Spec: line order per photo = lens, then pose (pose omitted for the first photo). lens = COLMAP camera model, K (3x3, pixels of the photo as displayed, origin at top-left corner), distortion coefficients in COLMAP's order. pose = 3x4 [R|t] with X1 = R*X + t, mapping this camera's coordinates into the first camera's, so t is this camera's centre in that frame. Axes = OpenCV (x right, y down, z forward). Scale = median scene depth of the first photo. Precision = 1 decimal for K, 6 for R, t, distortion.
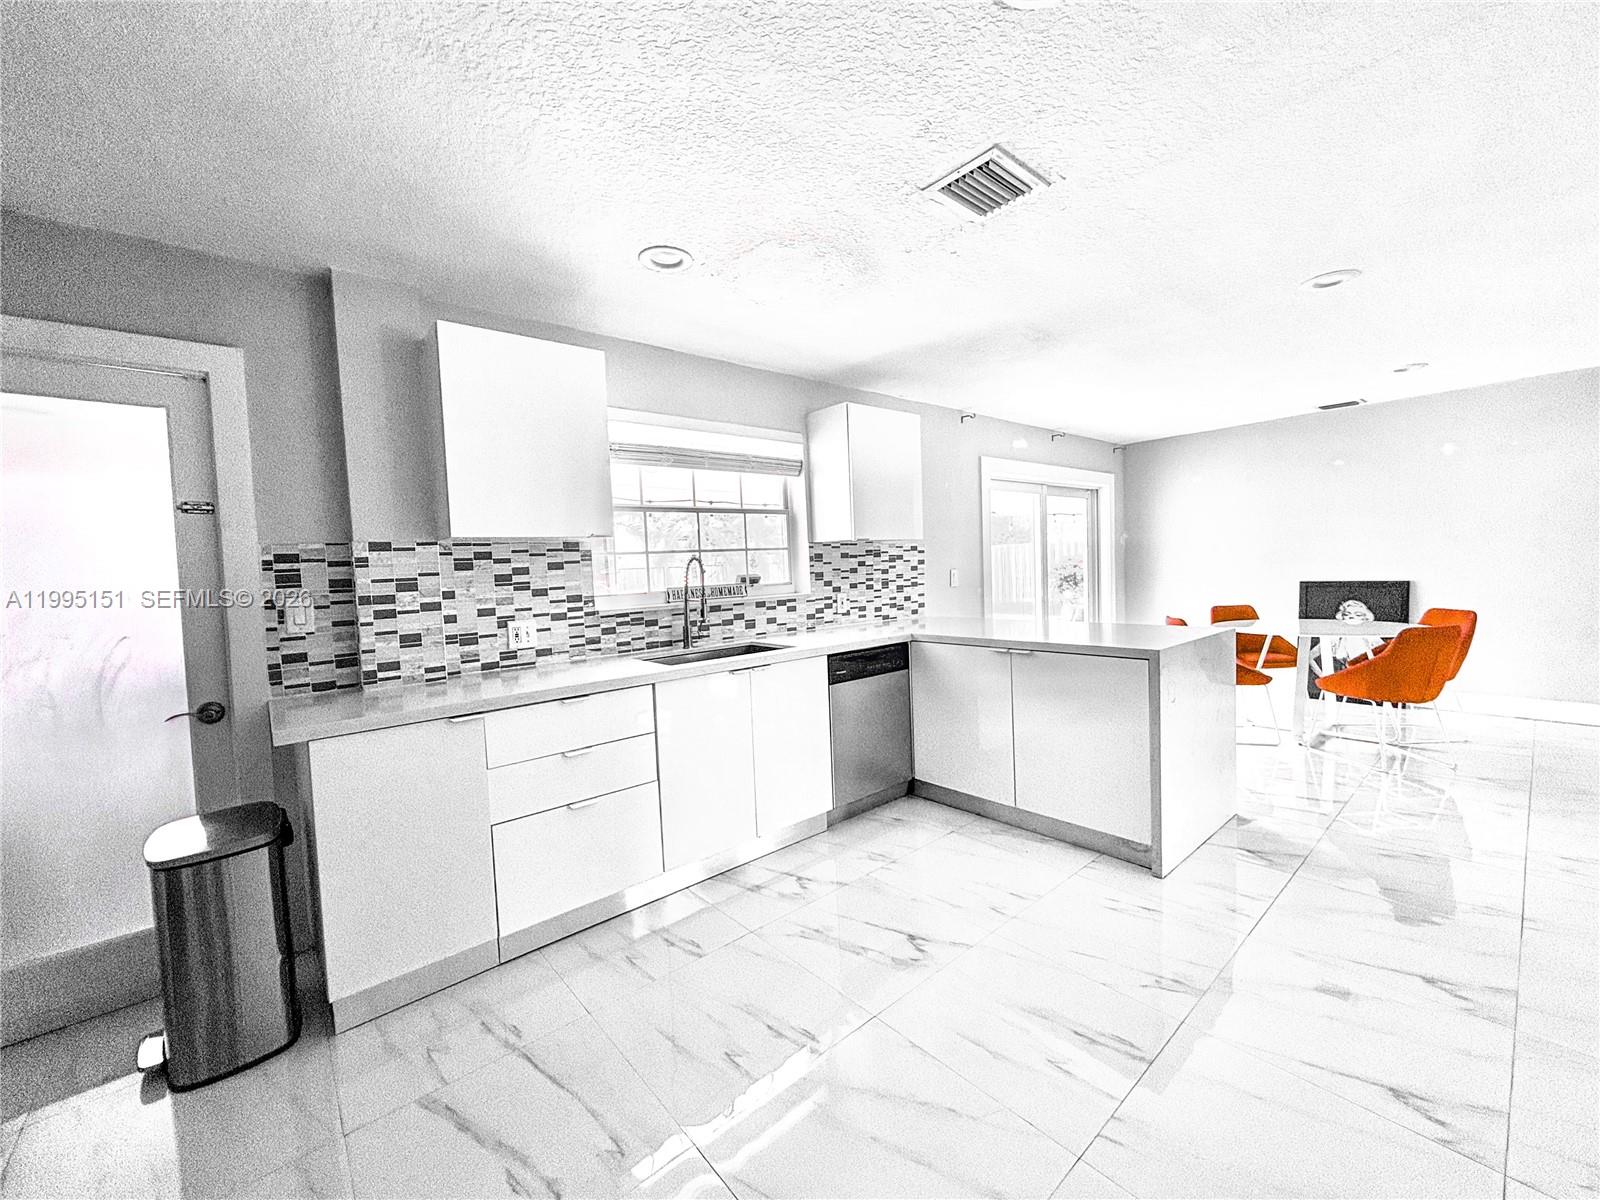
lens RADIAL K [[634.8, 0, 800.0], [0, 634.8, 600.0], [0, 0, 1]] dist [-0.001346, -0.000071]
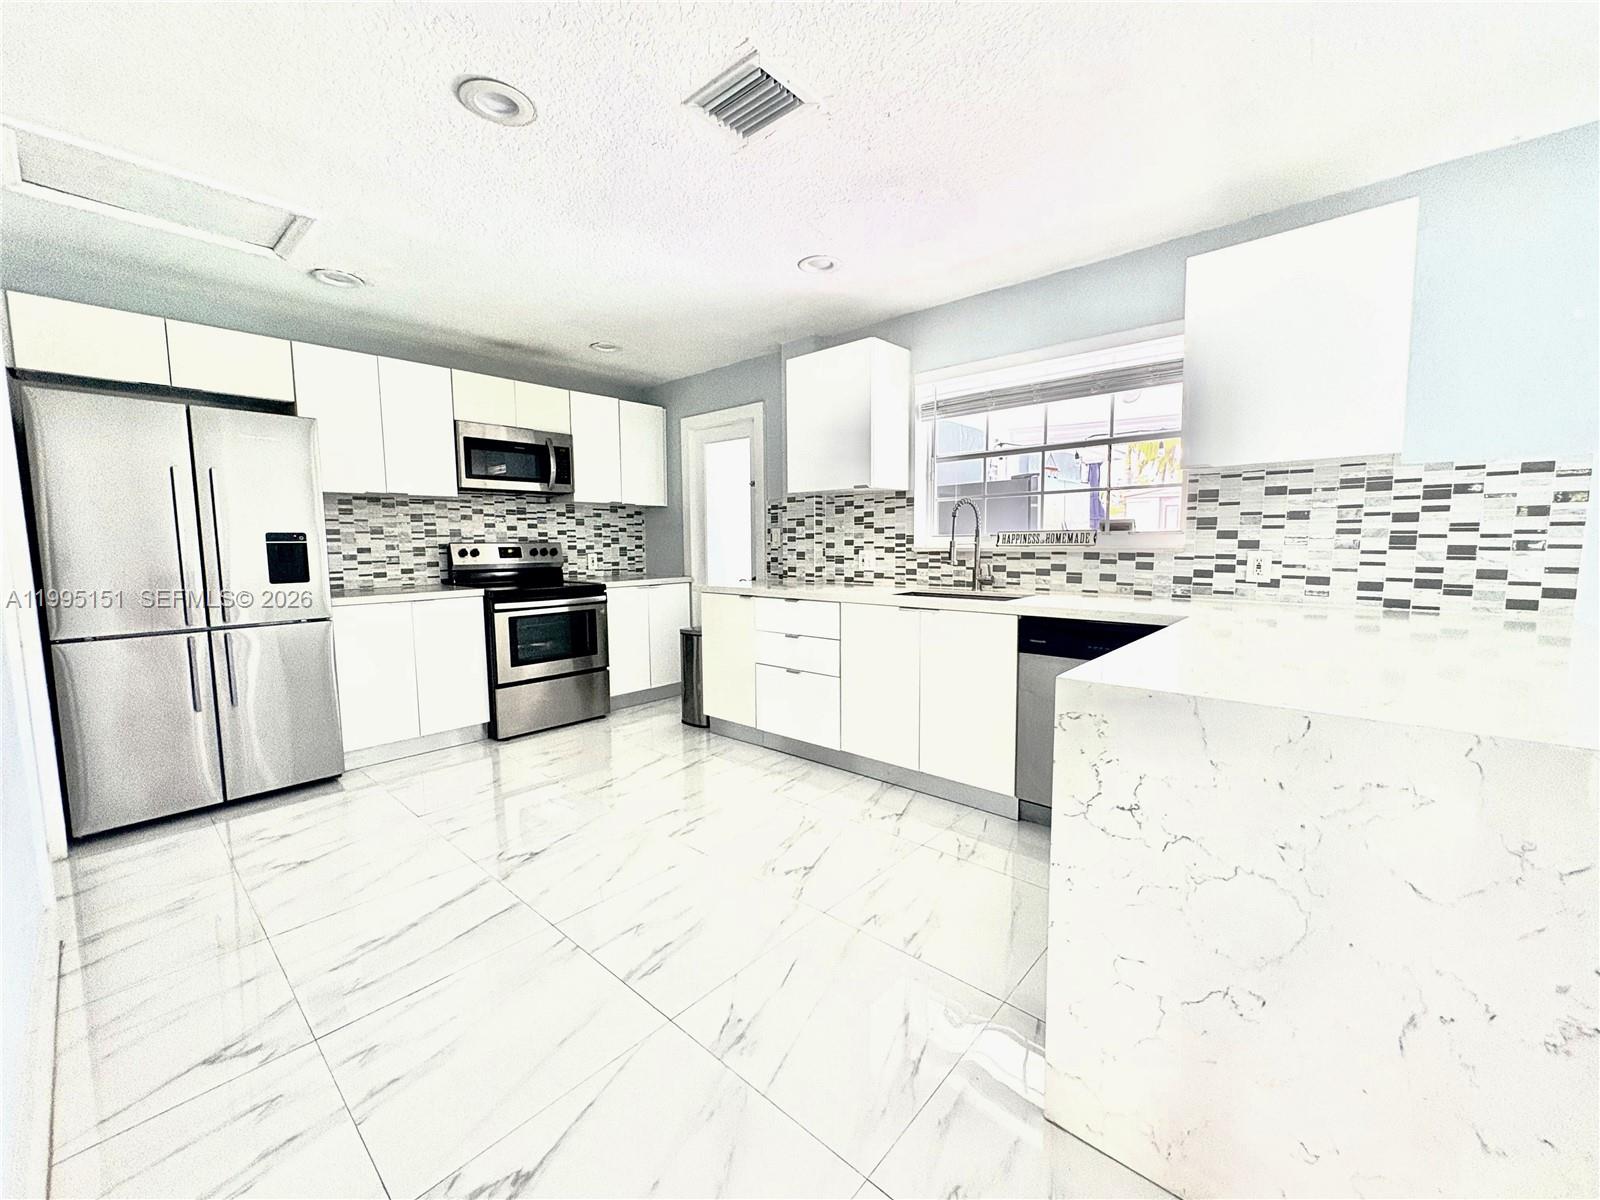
lens RADIAL K [[634.8, 0, 800.0], [0, 634.8, 600.0], [0, 0, 1]] dist [-0.001346, -0.000071]
pose [[0.136611, 0.135788, -0.981274, 0.697093], [-0.046604, 0.990345, 0.130555, -0.026030], [0.989528, 0.027896, 0.141620, 0.505132]]
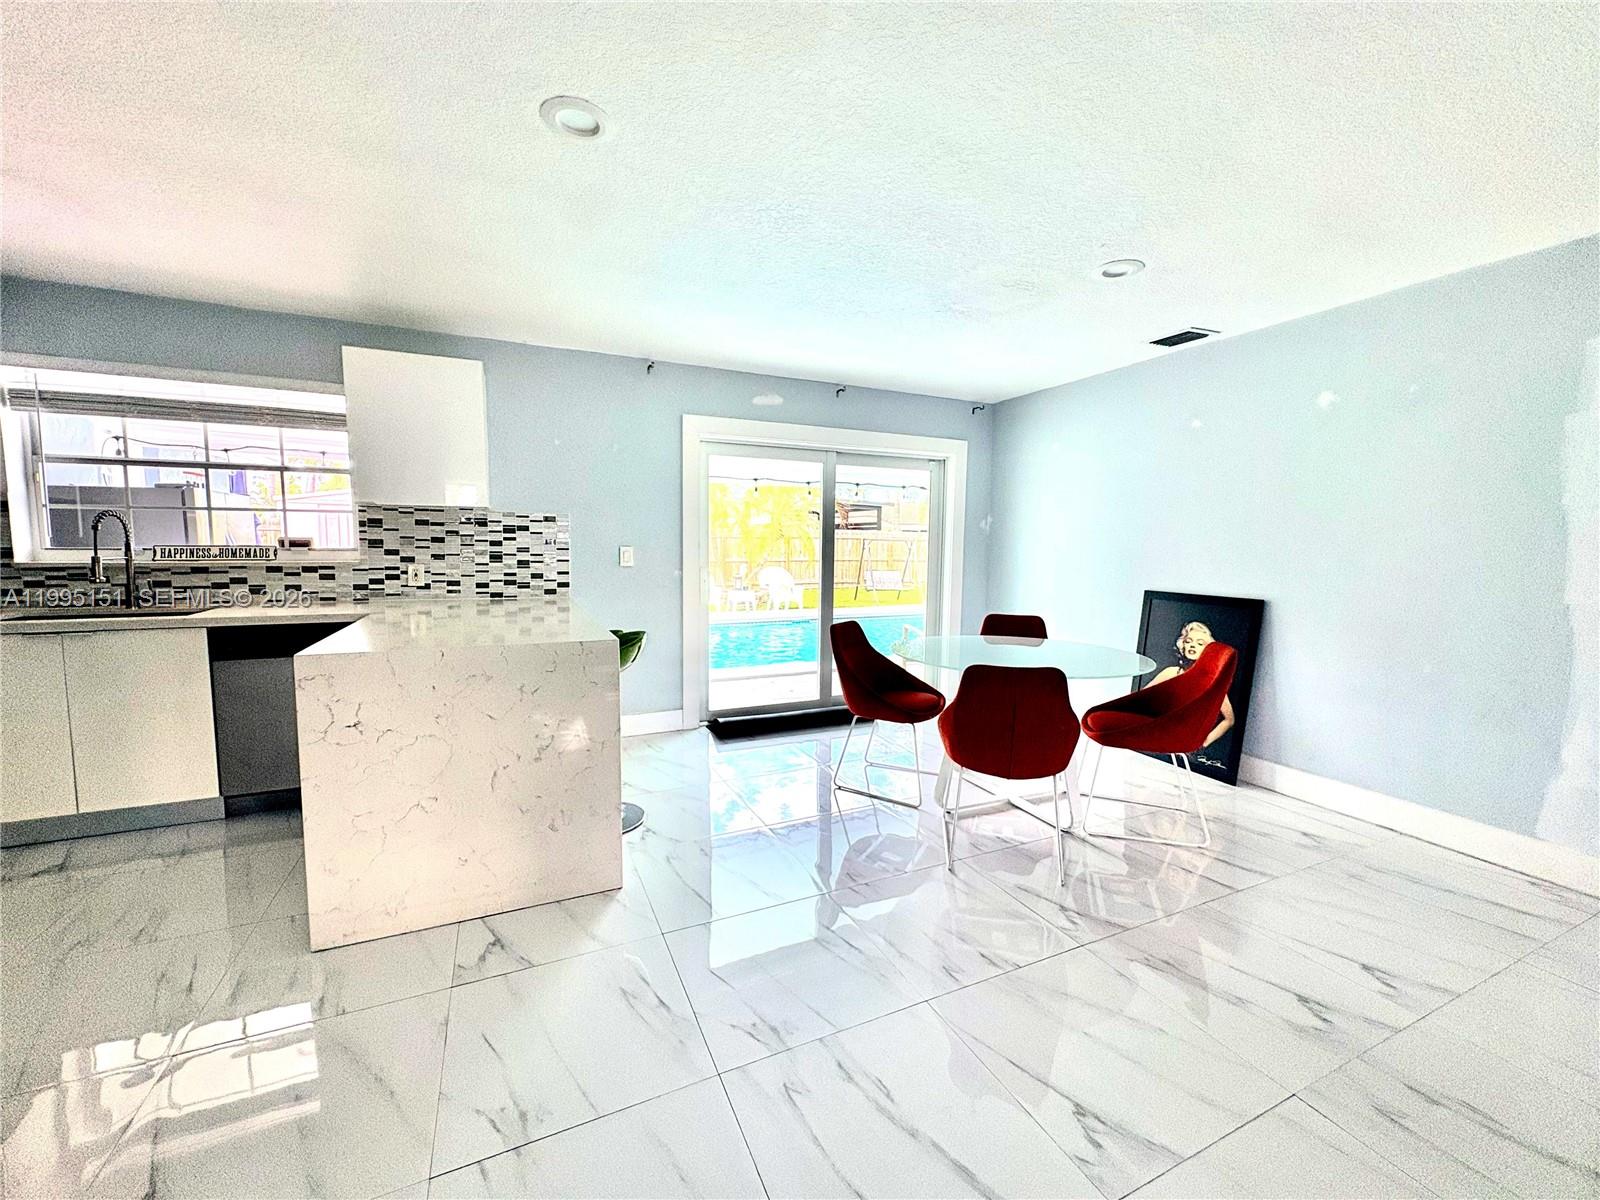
lens RADIAL K [[634.8, 0, 800.0], [0, 634.8, 600.0], [0, 0, 1]] dist [-0.001346, -0.000071]
pose [[0.963320, 0.075110, -0.257628, 0.913826], [-0.065029, 0.996755, 0.047440, -0.042120], [0.260355, -0.028947, 0.965079, 0.299792]]
